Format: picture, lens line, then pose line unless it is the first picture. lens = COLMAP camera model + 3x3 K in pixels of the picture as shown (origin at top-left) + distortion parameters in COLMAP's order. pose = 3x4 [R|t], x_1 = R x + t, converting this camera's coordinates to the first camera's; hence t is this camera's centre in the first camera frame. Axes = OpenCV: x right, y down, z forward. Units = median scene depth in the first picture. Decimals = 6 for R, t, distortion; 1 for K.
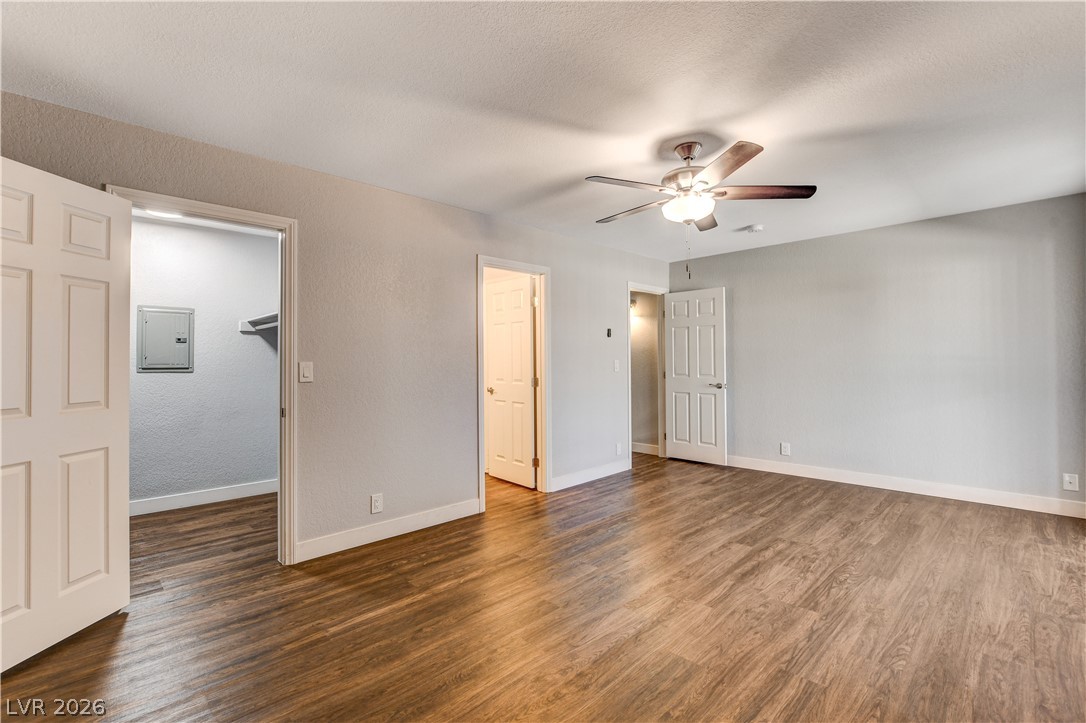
lens RADIAL K [[482.1, 0, 533.7], [0, 482.1, 360.4], [0, 0, 1]] dist [-0.011391, -0.000407]
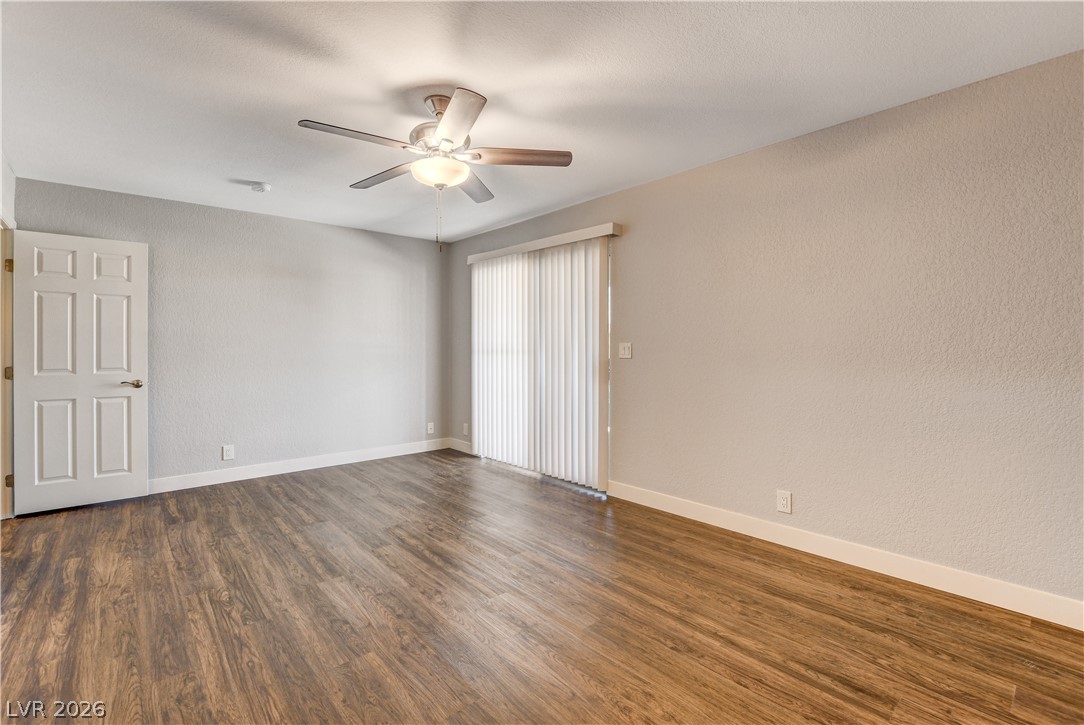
lens RADIAL K [[487.2, 0, 533.7], [0, 487.2, 353.6], [0, 0, 1]] dist [-0.021877, 0.000146]
pose [[0.057185, -0.005081, 0.998351, -0.477813], [0.000627, 0.999987, 0.005054, 0.010001], [-0.998363, 0.000337, 0.057187, 0.671320]]
